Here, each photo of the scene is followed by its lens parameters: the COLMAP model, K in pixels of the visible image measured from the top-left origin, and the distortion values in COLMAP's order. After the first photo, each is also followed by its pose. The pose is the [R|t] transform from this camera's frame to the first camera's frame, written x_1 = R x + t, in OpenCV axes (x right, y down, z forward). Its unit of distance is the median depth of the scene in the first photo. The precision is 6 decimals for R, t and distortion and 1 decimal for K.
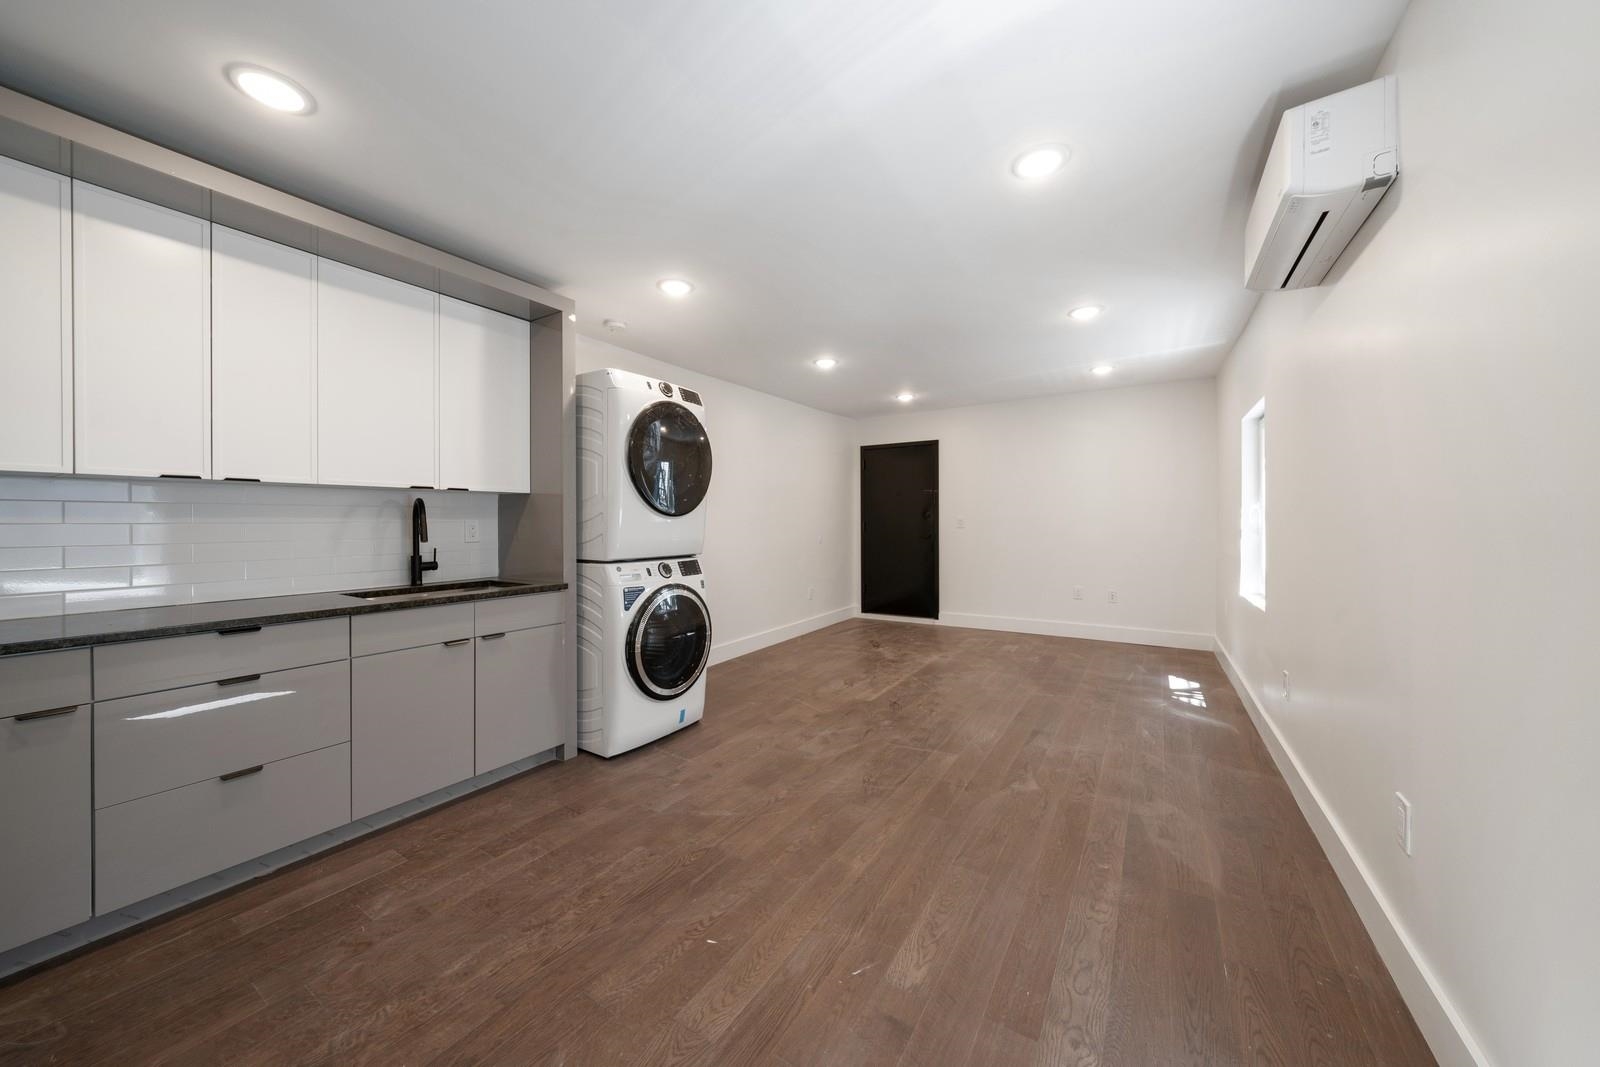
lens RADIAL K [[570.1, 0, 796.2], [0, 570.1, 520.7], [0, 0, 1]] dist [-0.000412, -0.000025]
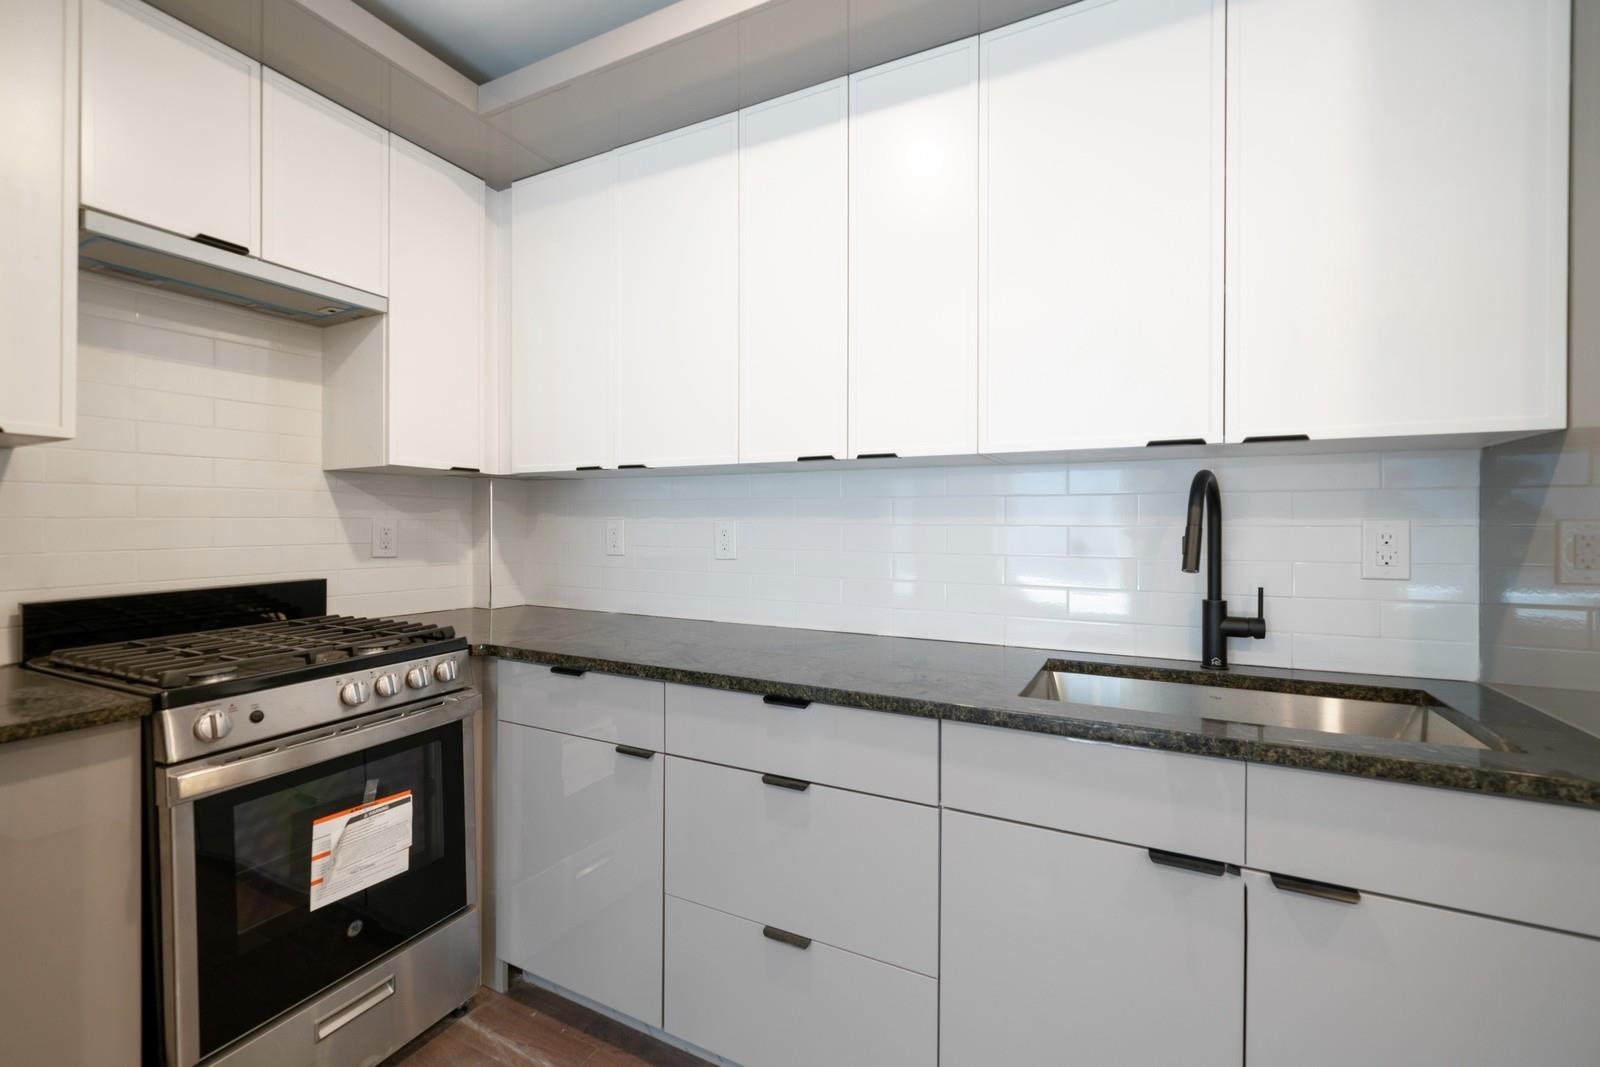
lens RADIAL K [[670.5, 0, 793.0], [0, 670.5, 525.2], [0, 0, 1]] dist [0.000629, 0.000028]
pose [[0.097708, 0.003344, -0.995209, -0.179012], [-0.005878, 0.999979, 0.002783, 0.002978], [0.995198, 0.005578, 0.097726, 0.626635]]
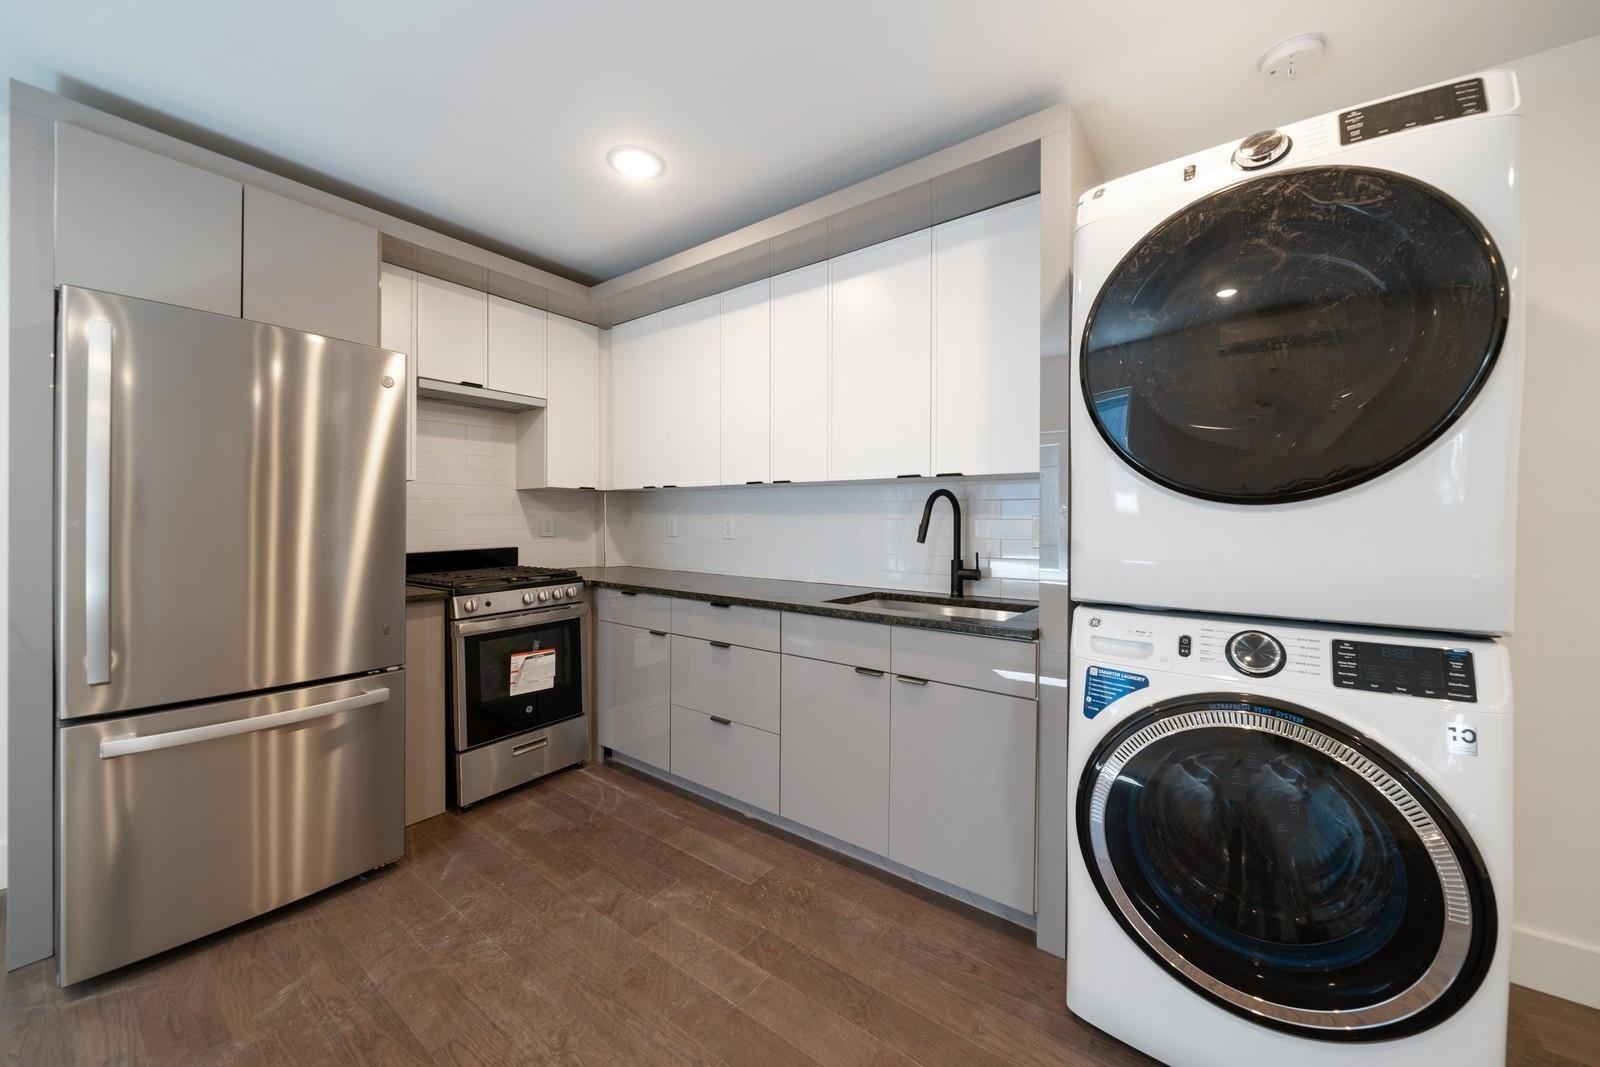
lens RADIAL K [[584.6, 0, 799.1], [0, 584.6, 524.3], [0, 0, 1]] dist [-0.000760, -0.000049]
pose [[-0.070398, 0.009937, -0.997469, 0.182835], [-0.006304, 0.999926, 0.010406, 0.003127], [0.997499, 0.007020, -0.070330, 0.841919]]
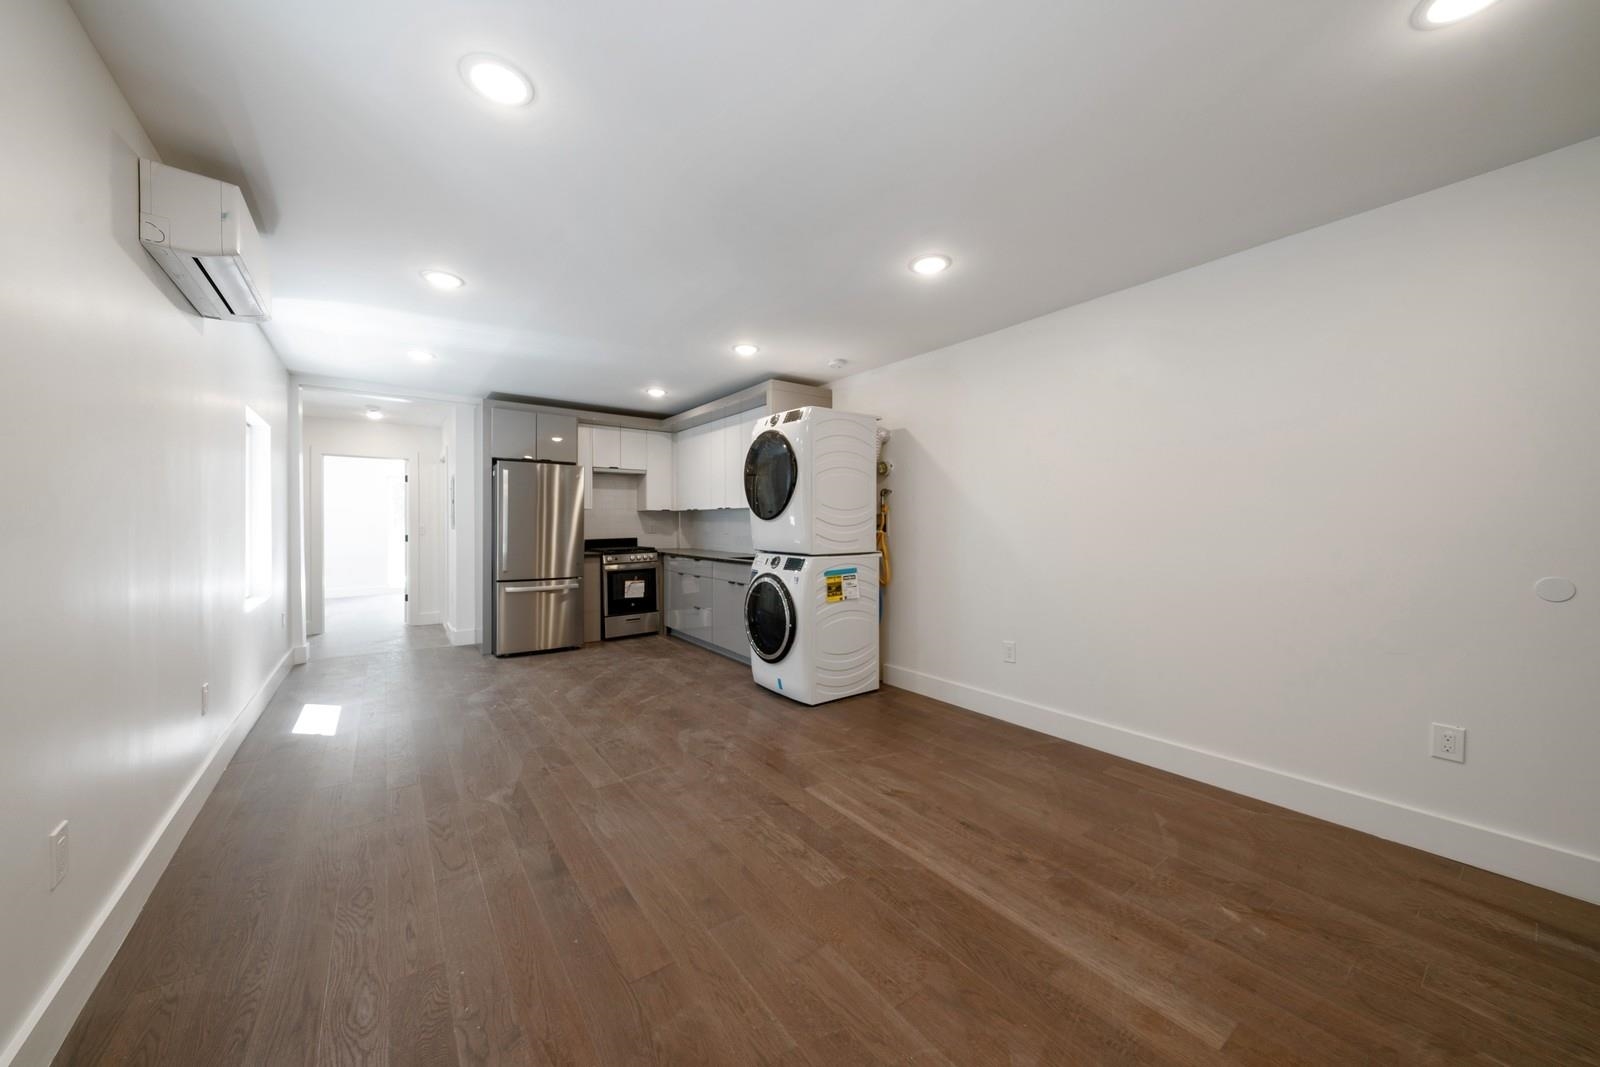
lens RADIAL K [[565.1, 0, 810.6], [0, 565.1, 529.6], [0, 0, 1]] dist [0.000789, 0.000085]
pose [[-0.351500, 0.009648, -0.936138, 1.054217], [-0.003029, 0.999930, 0.011442, -0.000596], [0.936183, 0.006857, -0.351446, 1.731670]]
